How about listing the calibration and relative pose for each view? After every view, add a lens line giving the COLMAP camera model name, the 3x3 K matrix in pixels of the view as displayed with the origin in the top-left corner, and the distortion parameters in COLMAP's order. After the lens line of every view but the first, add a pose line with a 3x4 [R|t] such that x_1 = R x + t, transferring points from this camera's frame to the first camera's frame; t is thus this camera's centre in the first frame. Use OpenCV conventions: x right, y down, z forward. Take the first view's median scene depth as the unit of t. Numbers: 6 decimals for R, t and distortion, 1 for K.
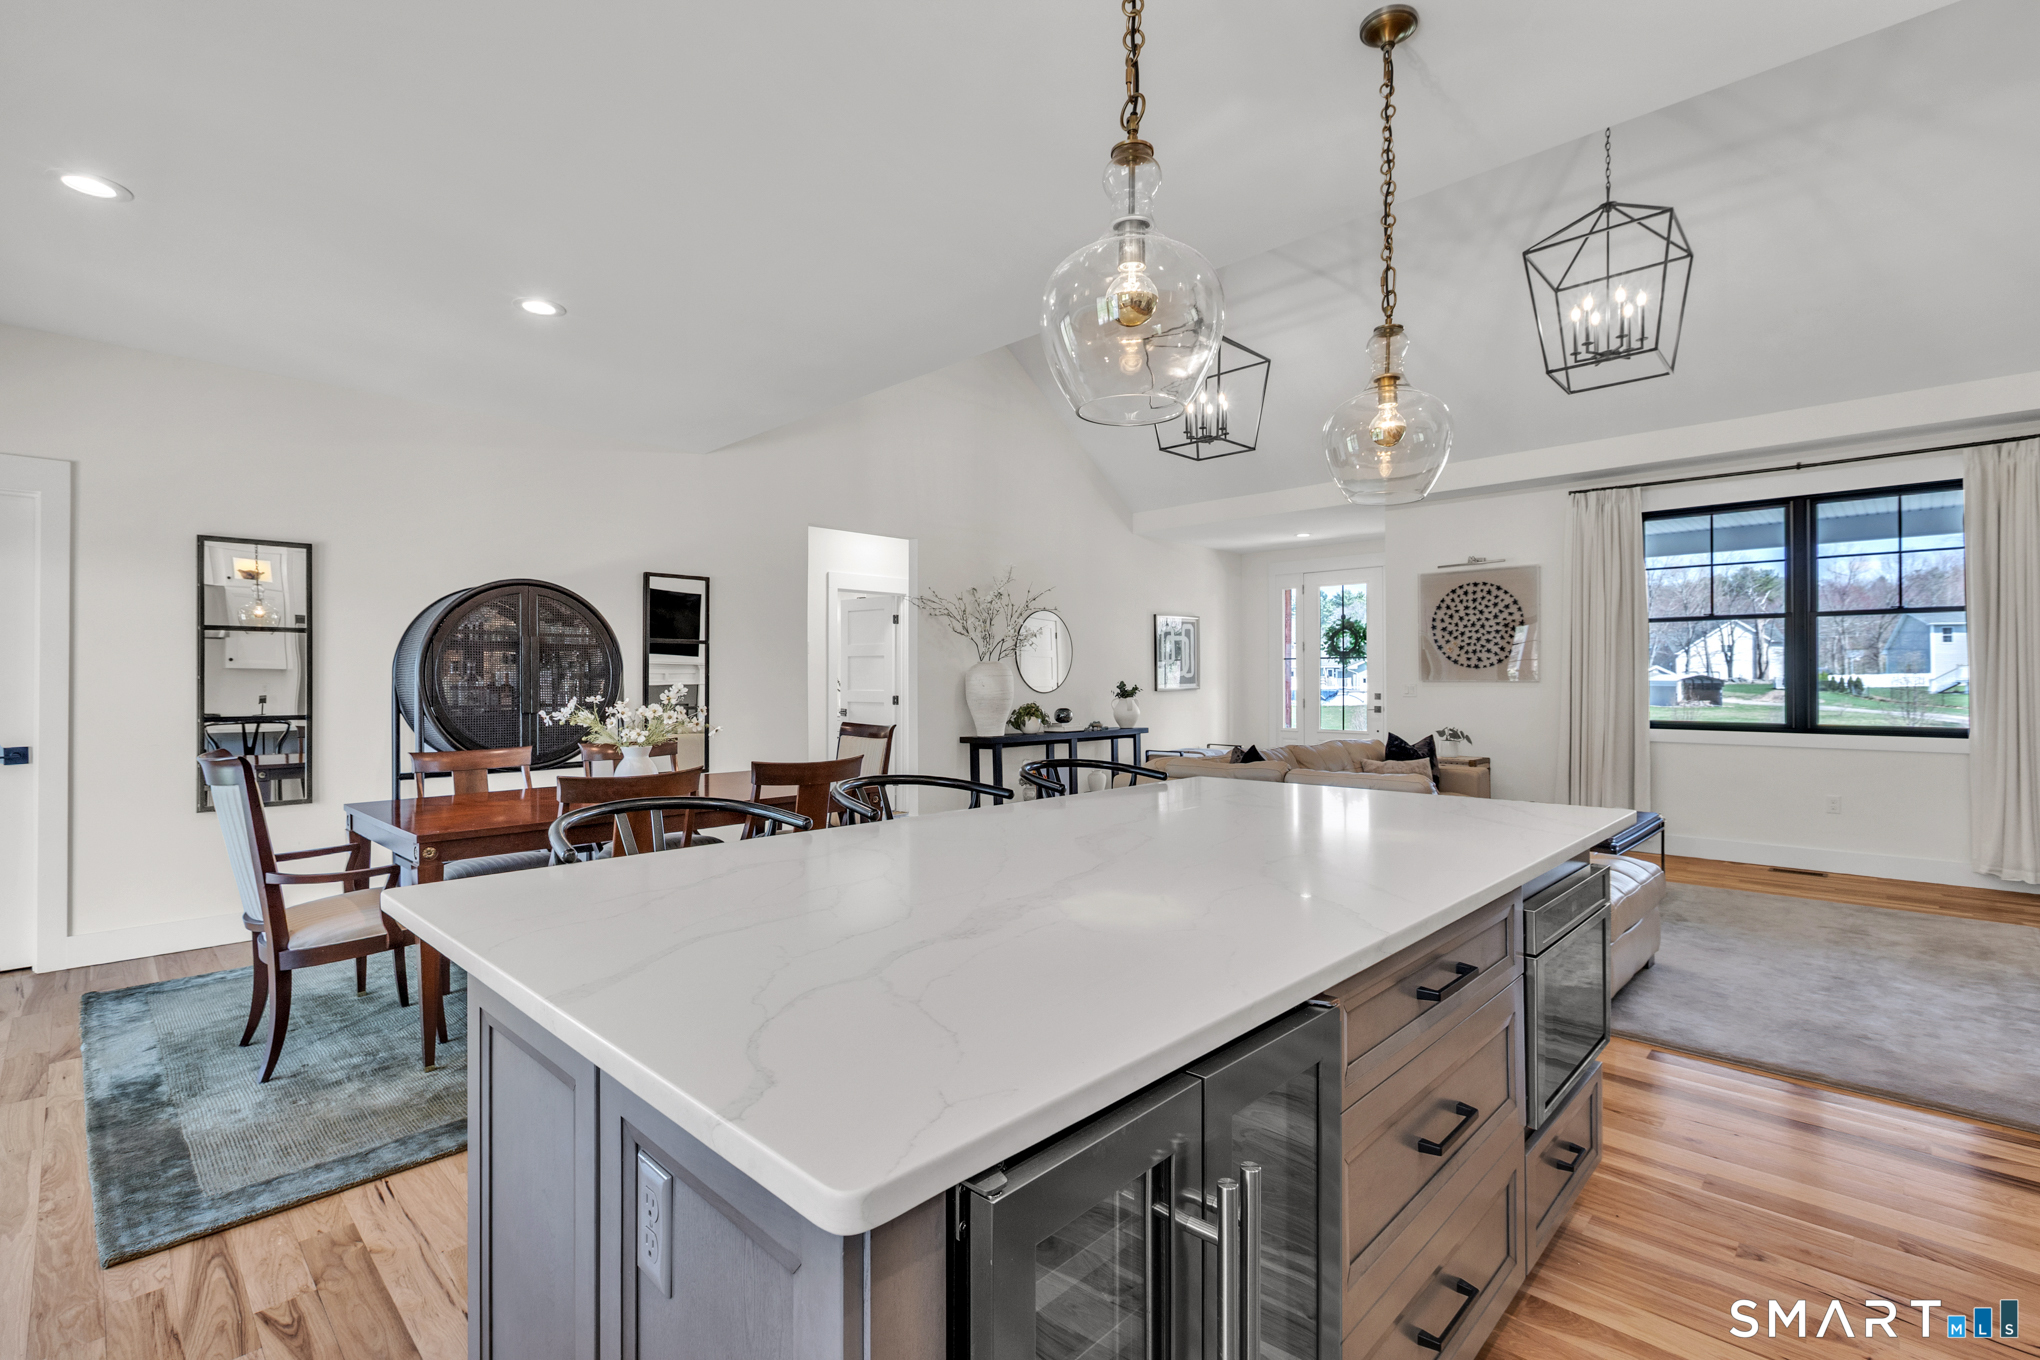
lens RADIAL K [[923.2, 0, 1004.5], [0, 923.2, 670.6], [0, 0, 1]] dist [0.000130, -0.000108]
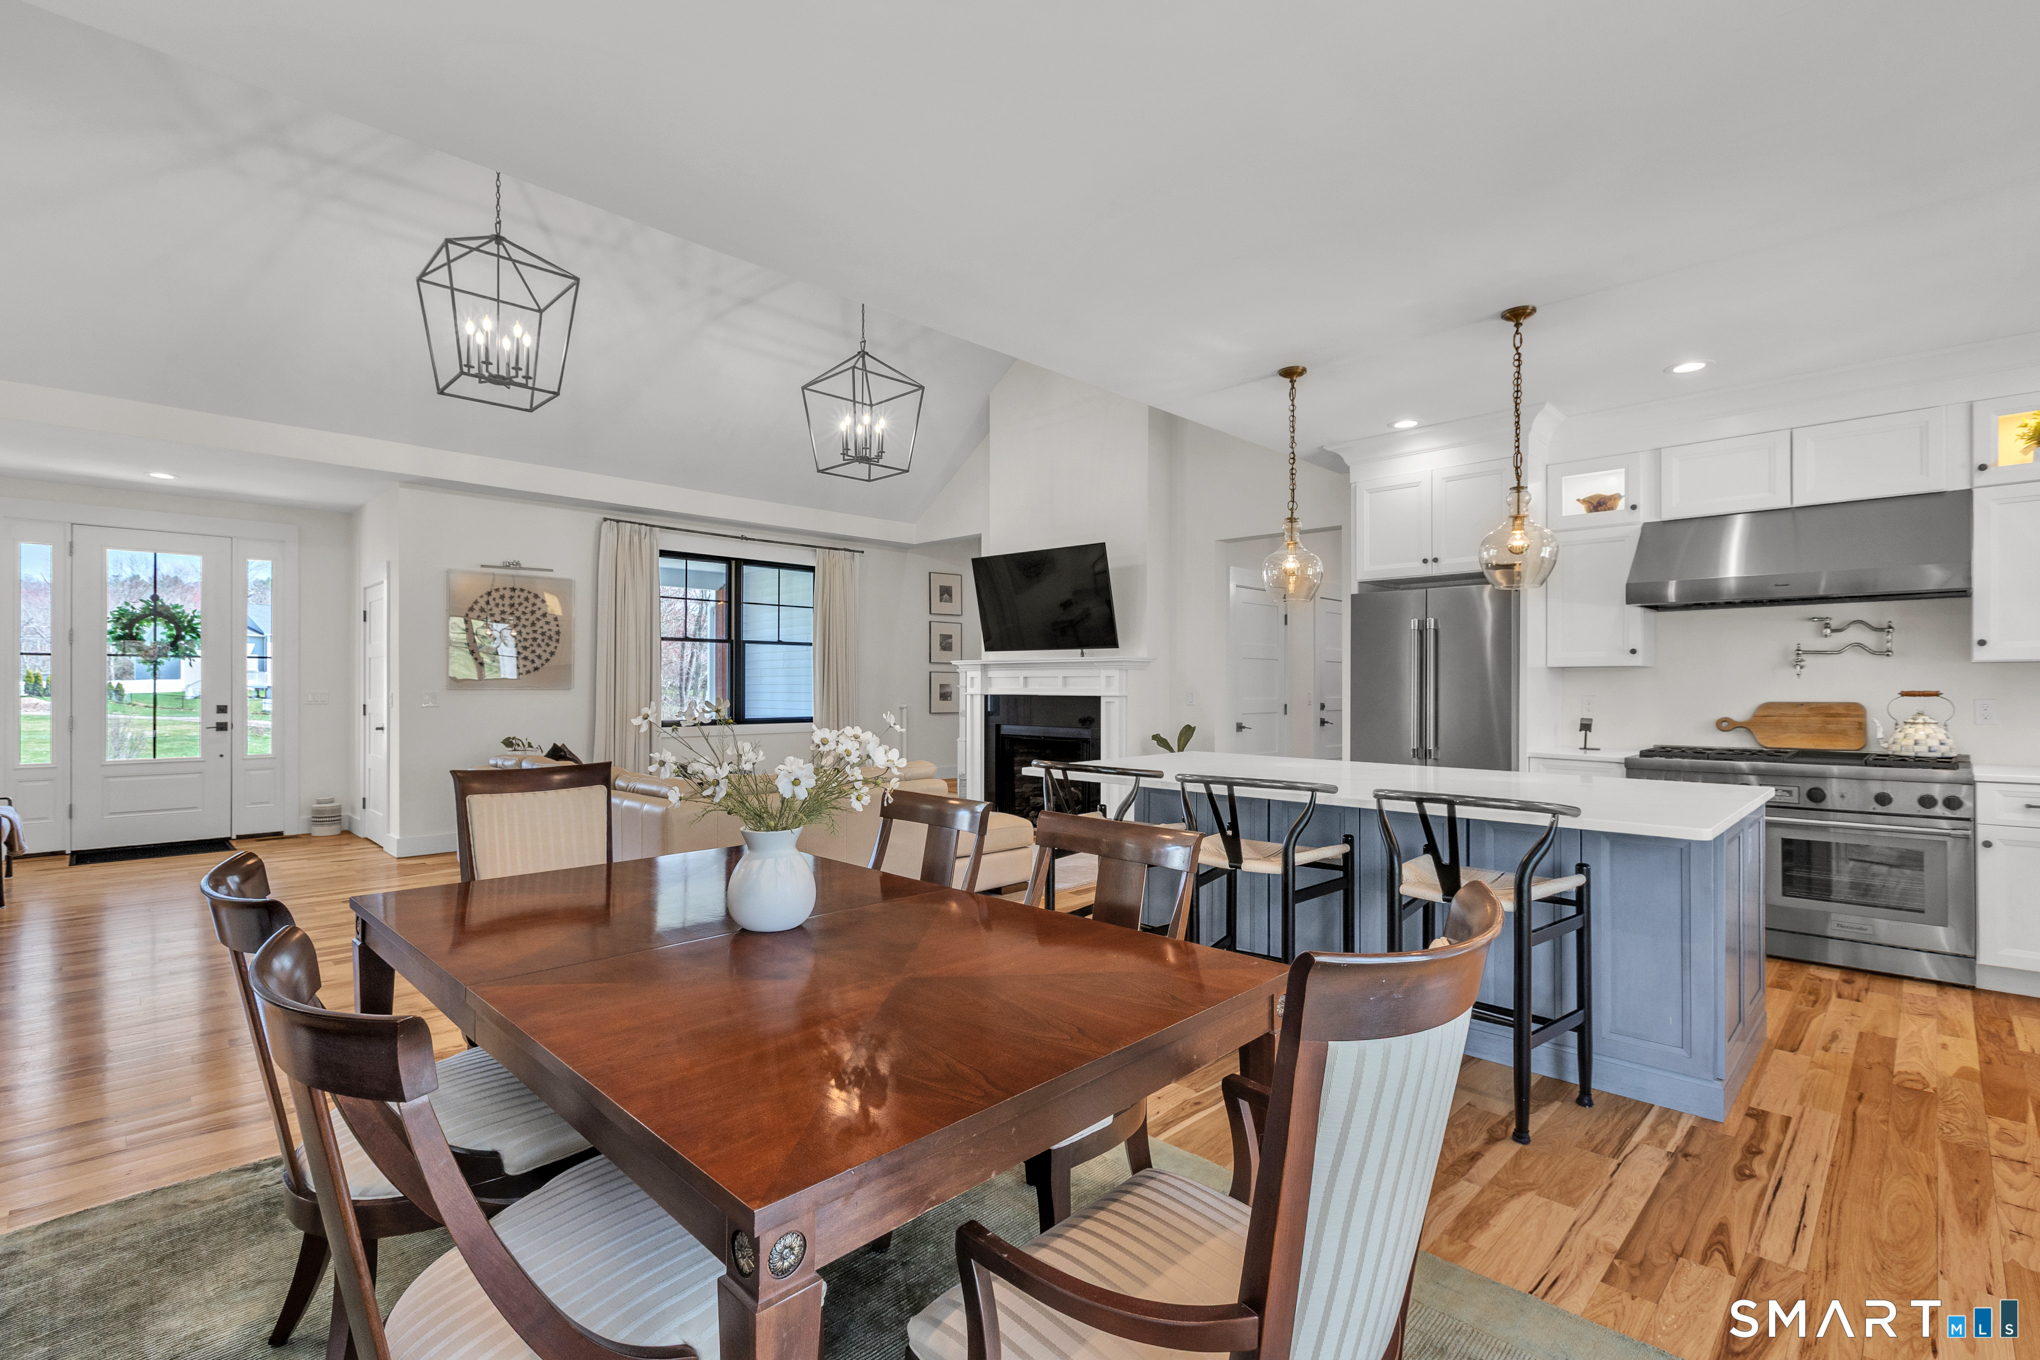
lens RADIAL K [[917.3, 0, 1016.8], [0, 917.3, 675.9], [0, 0, 1]] dist [0.001532, -0.001582]
pose [[0.007541, 0.010703, 0.999914, -0.457890], [-0.009987, 0.999894, -0.010628, 0.002809], [-0.999922, -0.009906, 0.007647, 0.467748]]
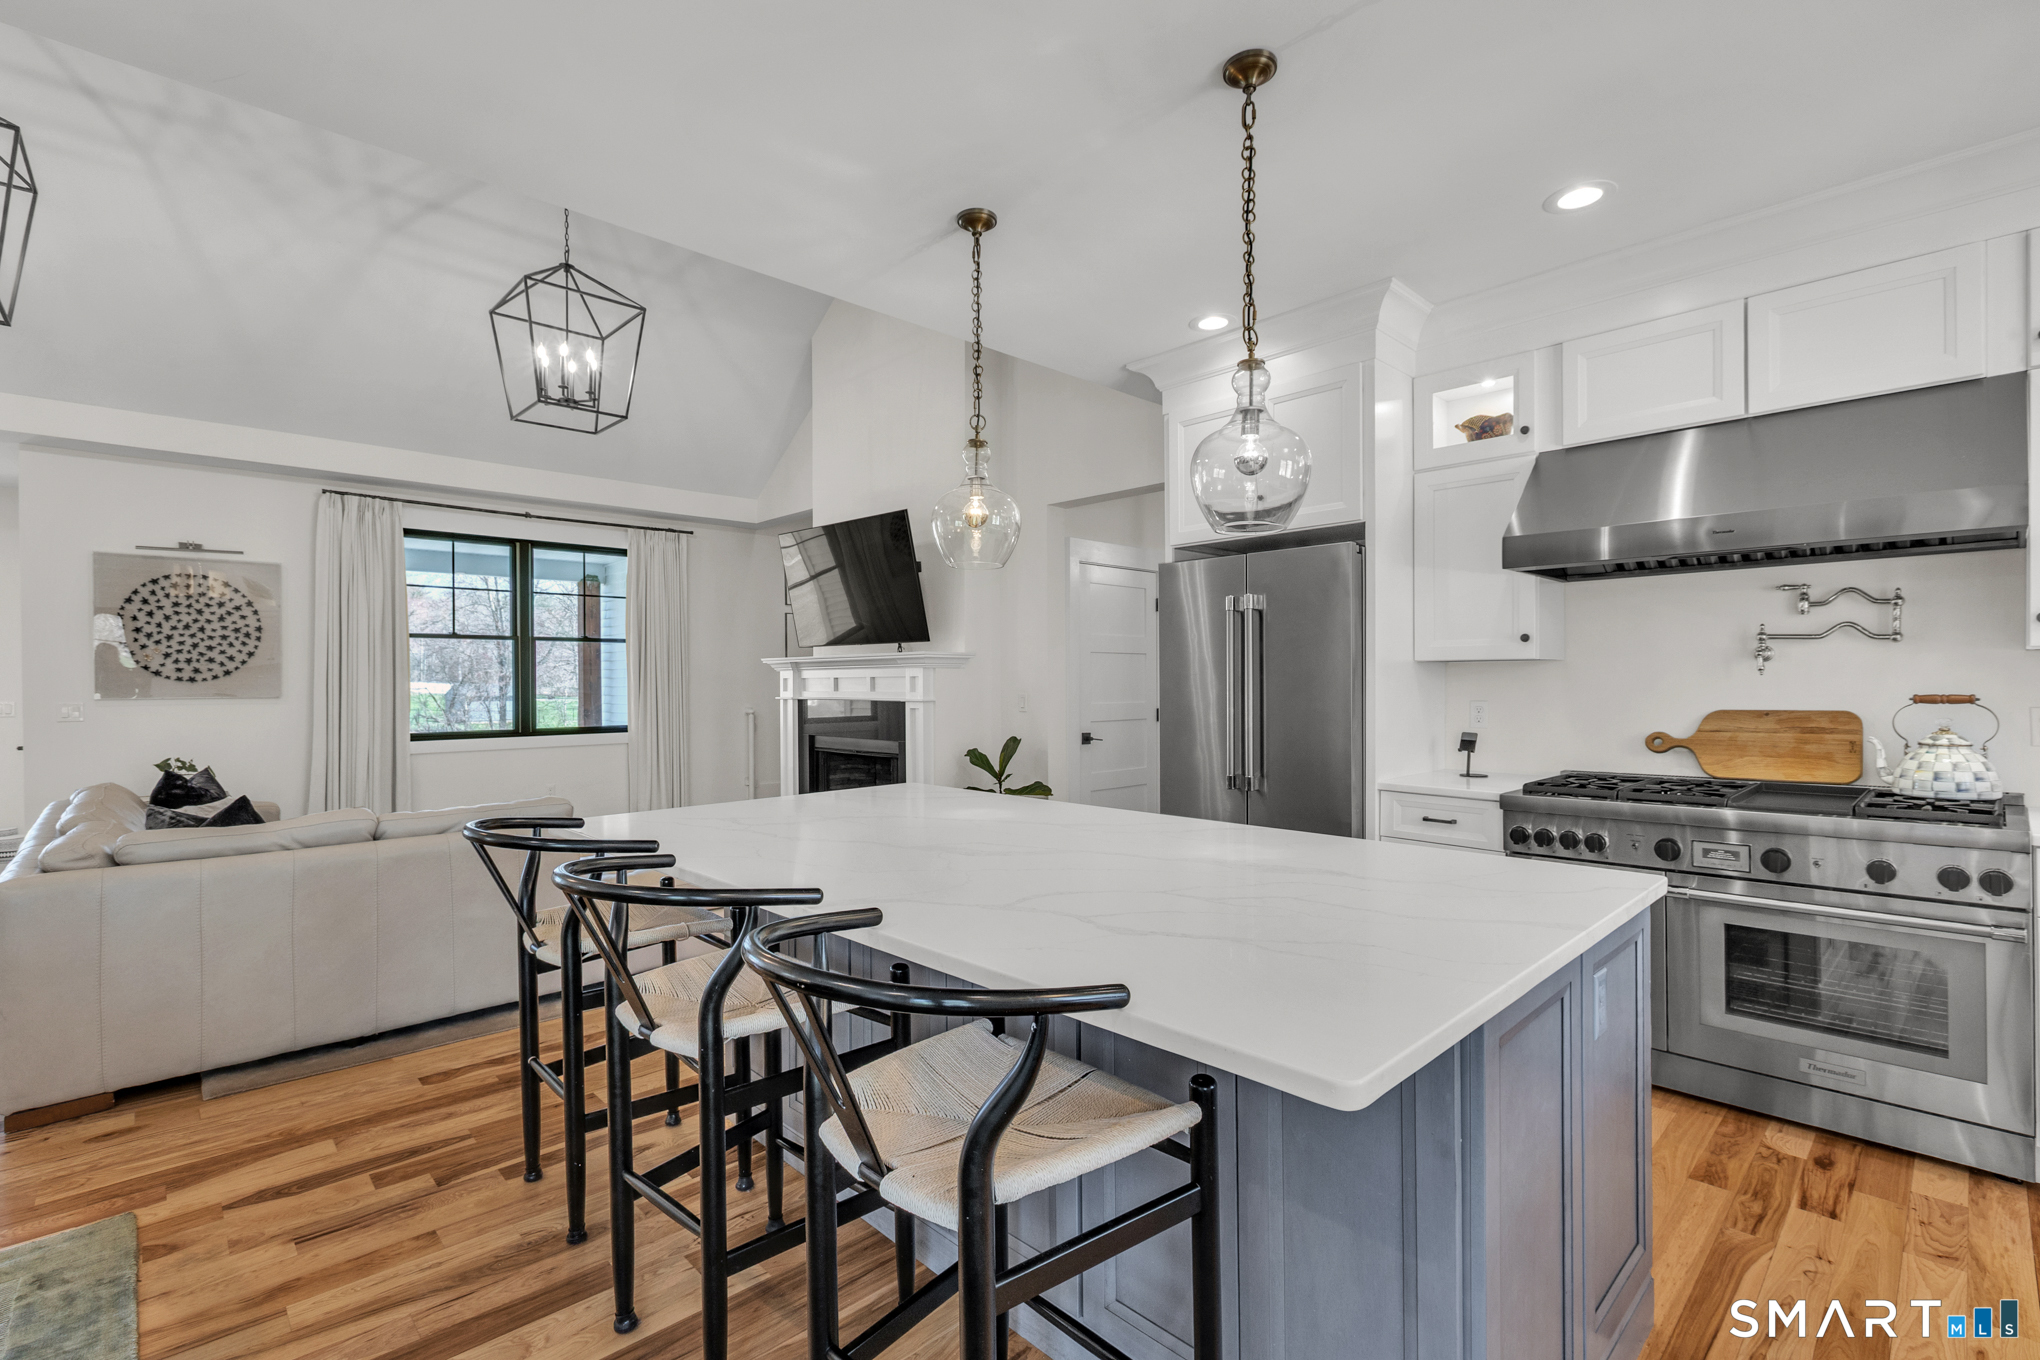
lens RADIAL K [[913.2, 0, 1020.0], [0, 913.2, 680.0], [0, 0, 1]] dist [0.001469, -0.000963]
pose [[0.029940, 0.002346, 0.999549, -0.257742], [-0.002038, 0.999995, -0.002286, -0.003795], [-0.999550, -0.001969, 0.029944, 0.267014]]
